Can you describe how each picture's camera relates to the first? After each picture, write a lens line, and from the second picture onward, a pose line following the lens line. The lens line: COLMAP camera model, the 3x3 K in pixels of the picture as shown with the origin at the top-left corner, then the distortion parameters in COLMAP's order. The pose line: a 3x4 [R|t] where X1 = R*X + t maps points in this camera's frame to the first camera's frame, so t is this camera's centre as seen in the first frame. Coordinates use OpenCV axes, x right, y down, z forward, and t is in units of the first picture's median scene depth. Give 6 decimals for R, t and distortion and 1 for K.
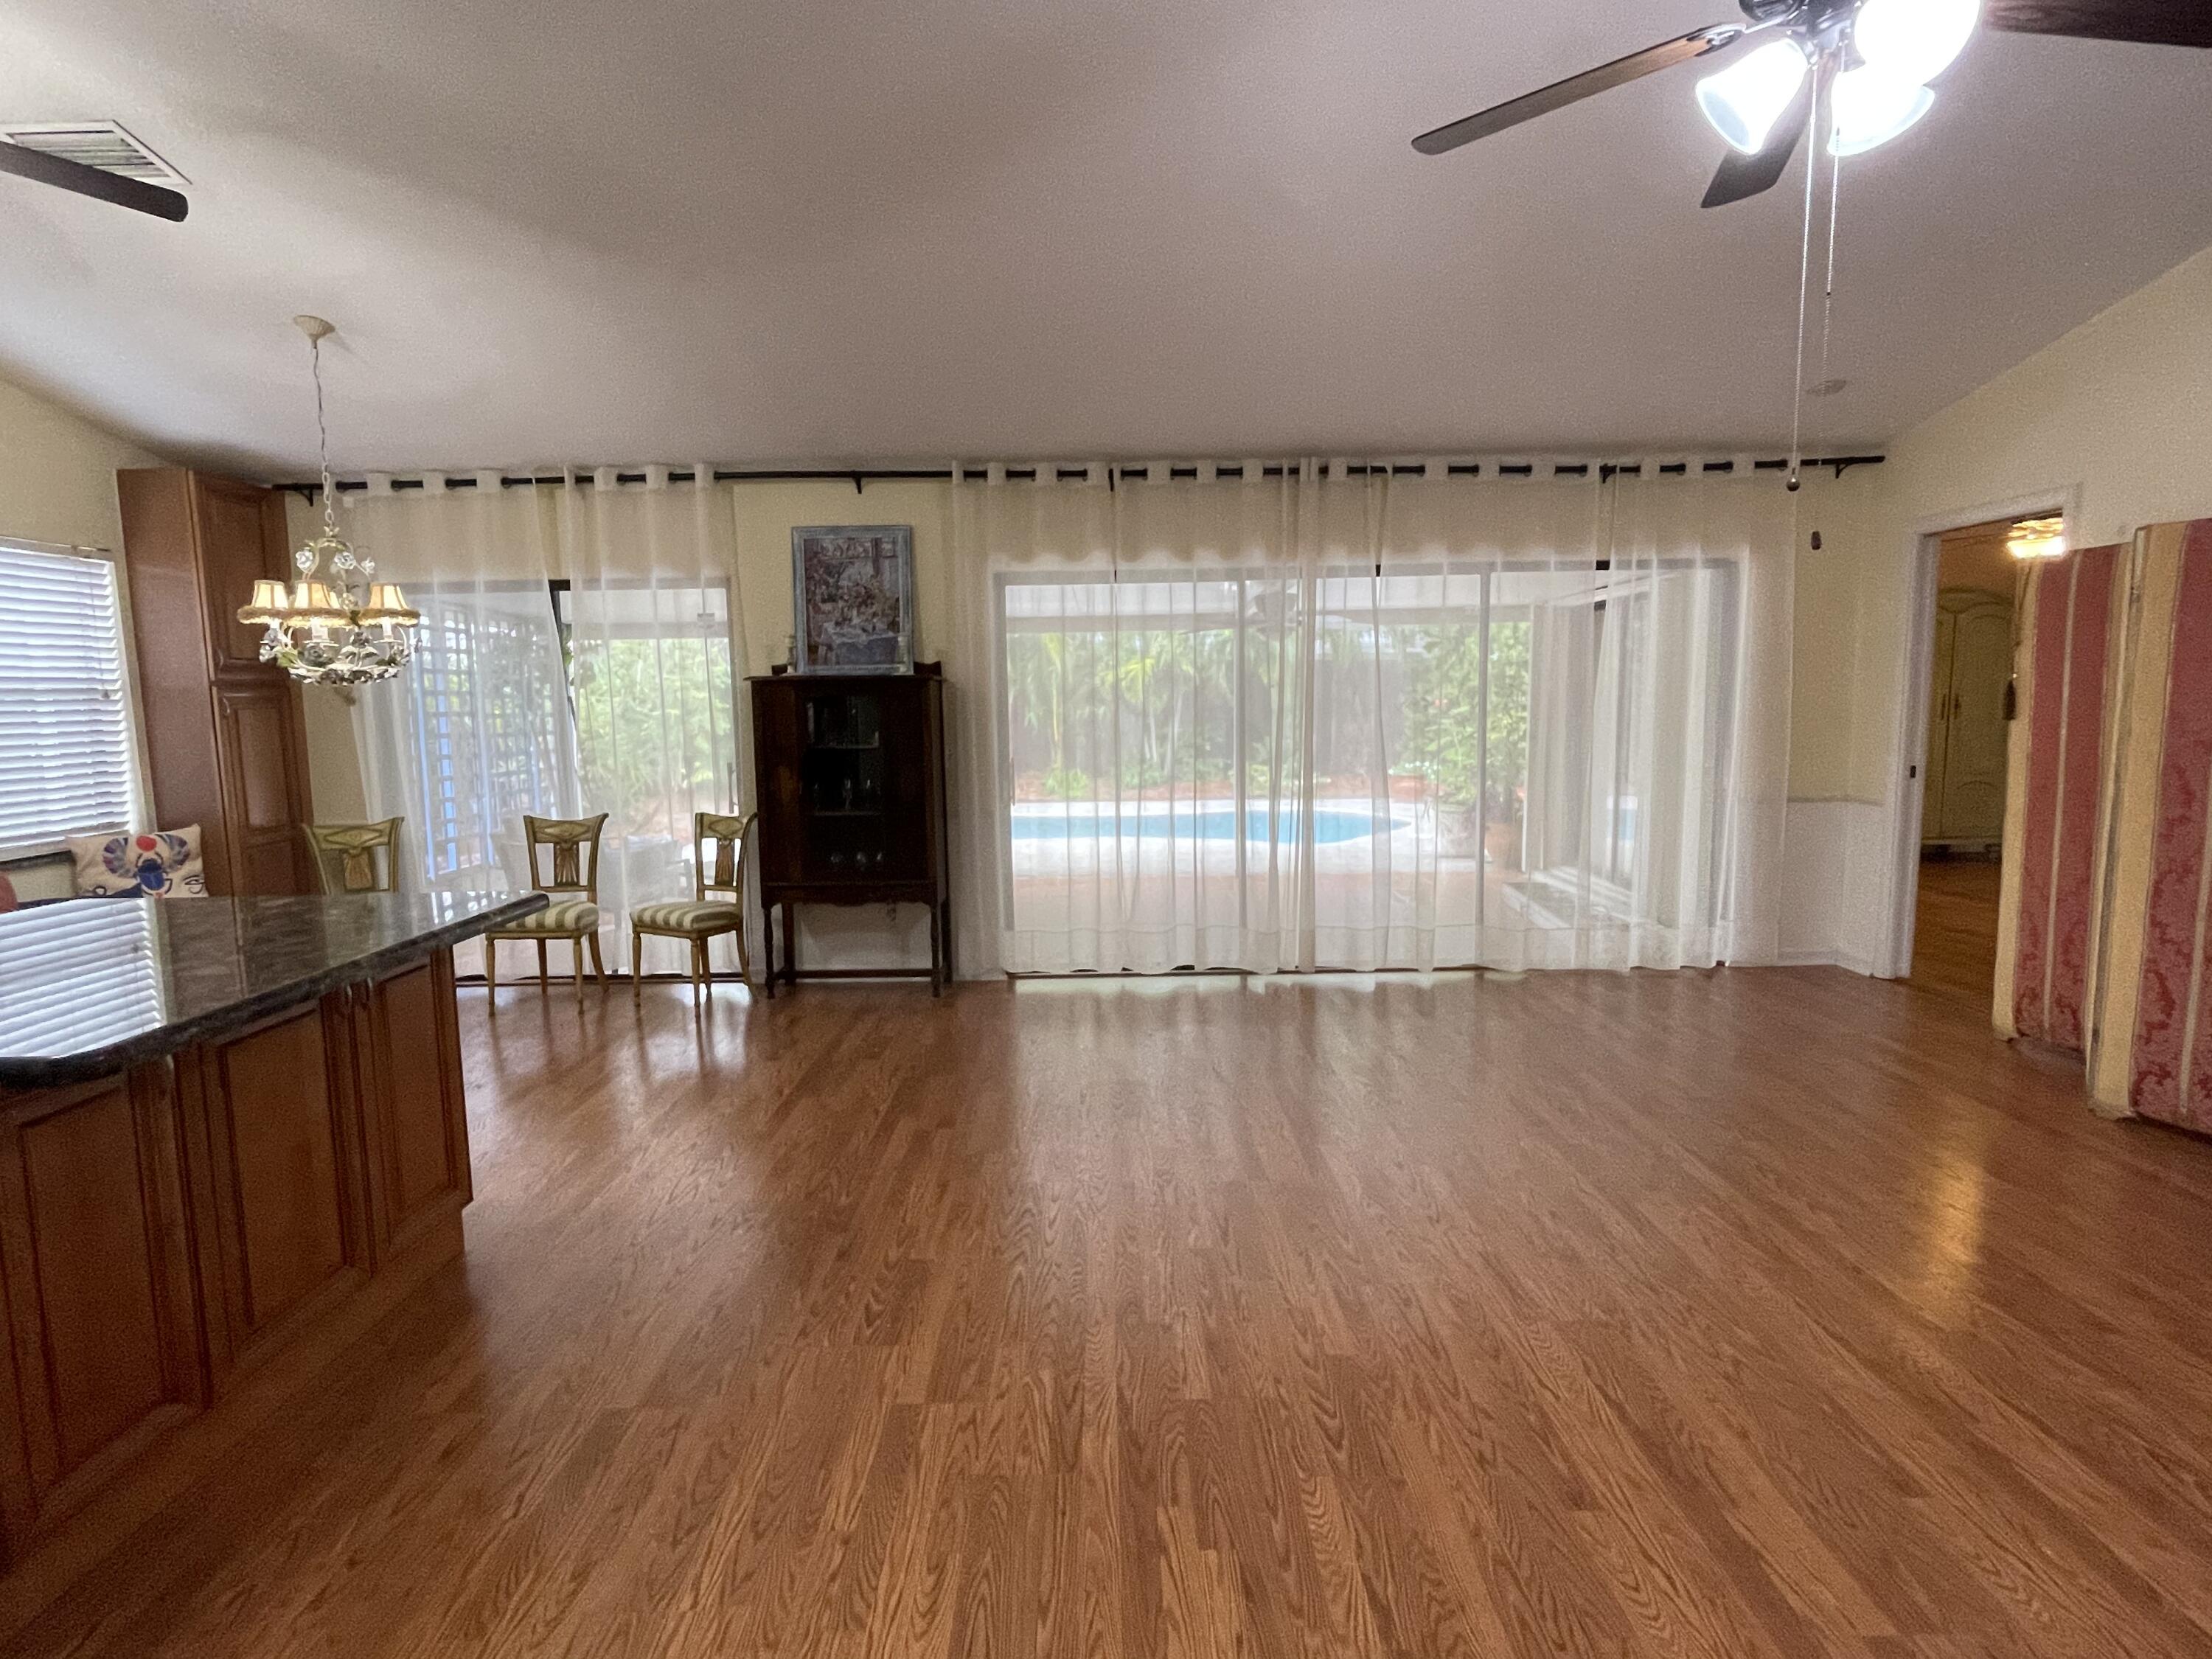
lens RADIAL K [[1149.6, 0, 1089.0], [0, 1149.6, 810.6], [0, 0, 1]] dist [0.001681, -0.000515]
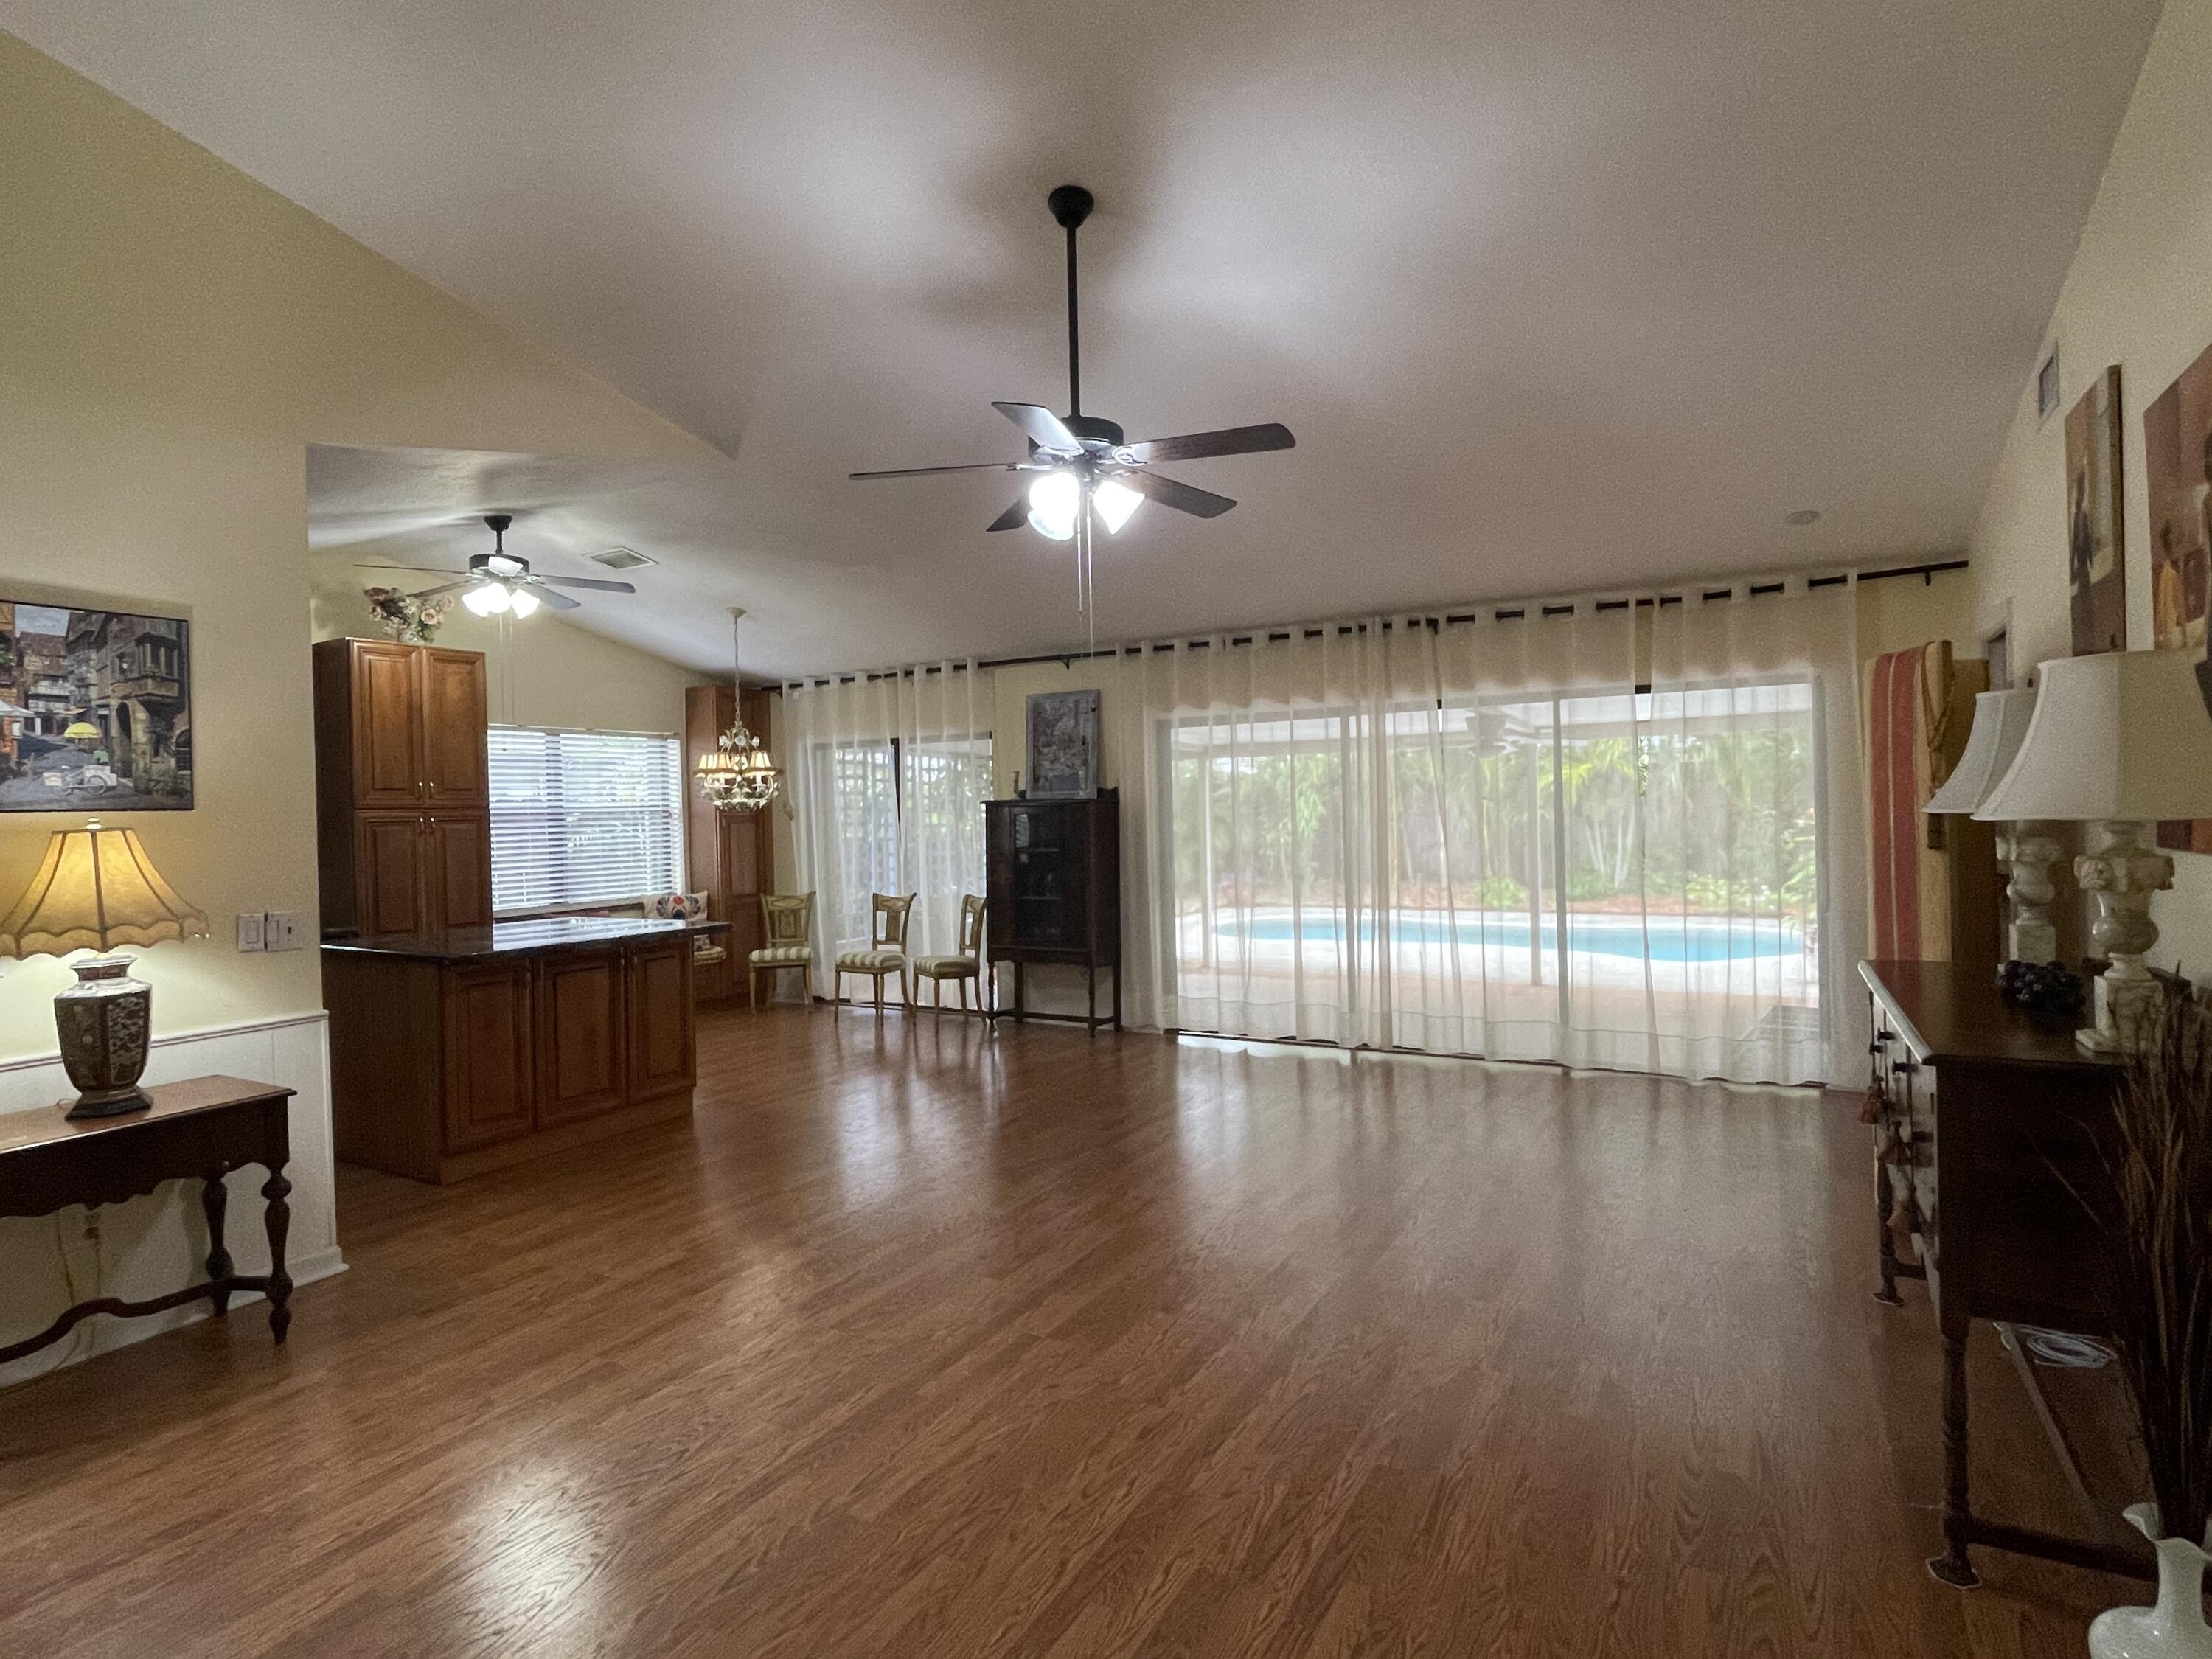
lens RADIAL K [[1149.6, 0, 1096.2], [0, 1149.6, 815.7], [0, 0, 1]] dist [0.001681, -0.000515]
pose [[0.863802, -0.002423, -0.503825, 0.537128], [-0.042134, 0.996138, -0.077029, 0.007953], [0.502066, 0.087766, 0.860364, -0.169022]]
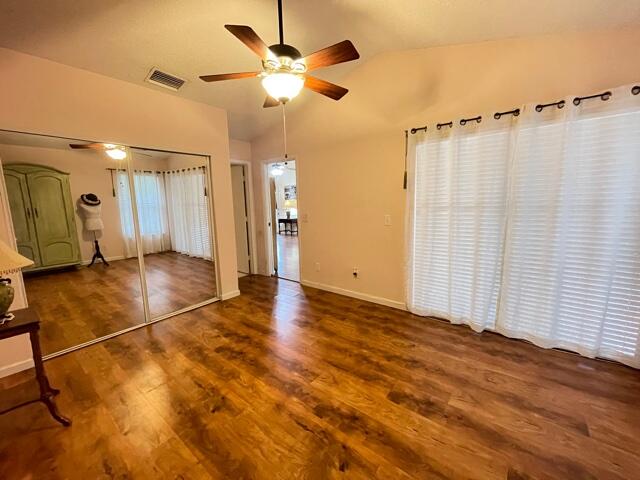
lens RADIAL K [[260.2, 0, 319.1], [0, 260.2, 238.8], [0, 0, 1]] dist [0.002636, -0.001238]
pose [[-0.635855, 0.139252, -0.759142, 1.223605], [-0.047108, 0.974753, 0.218259, -0.169073], [0.770369, 0.174543, -0.613242, 1.503957]]
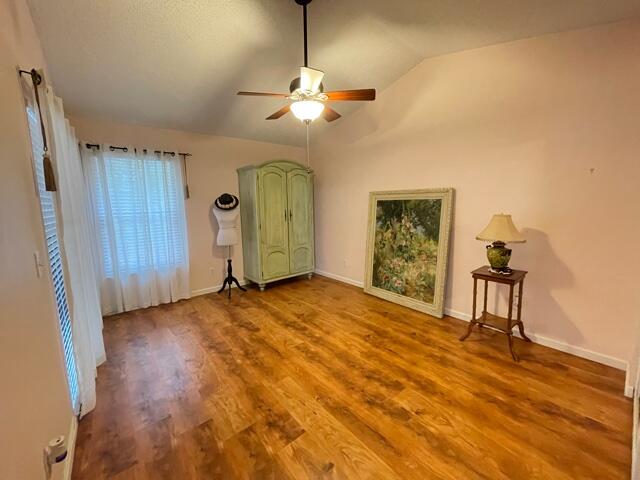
lens RADIAL K [[260.2, 0, 316.2], [0, 260.2, 236.4], [0, 0, 1]] dist [0.002636, -0.001238]
pose [[0.792105, -0.078865, 0.605269, 0.629884], [0.073178, 0.996736, 0.034105, -0.089850], [-0.605983, 0.017278, 0.795290, 0.791537]]
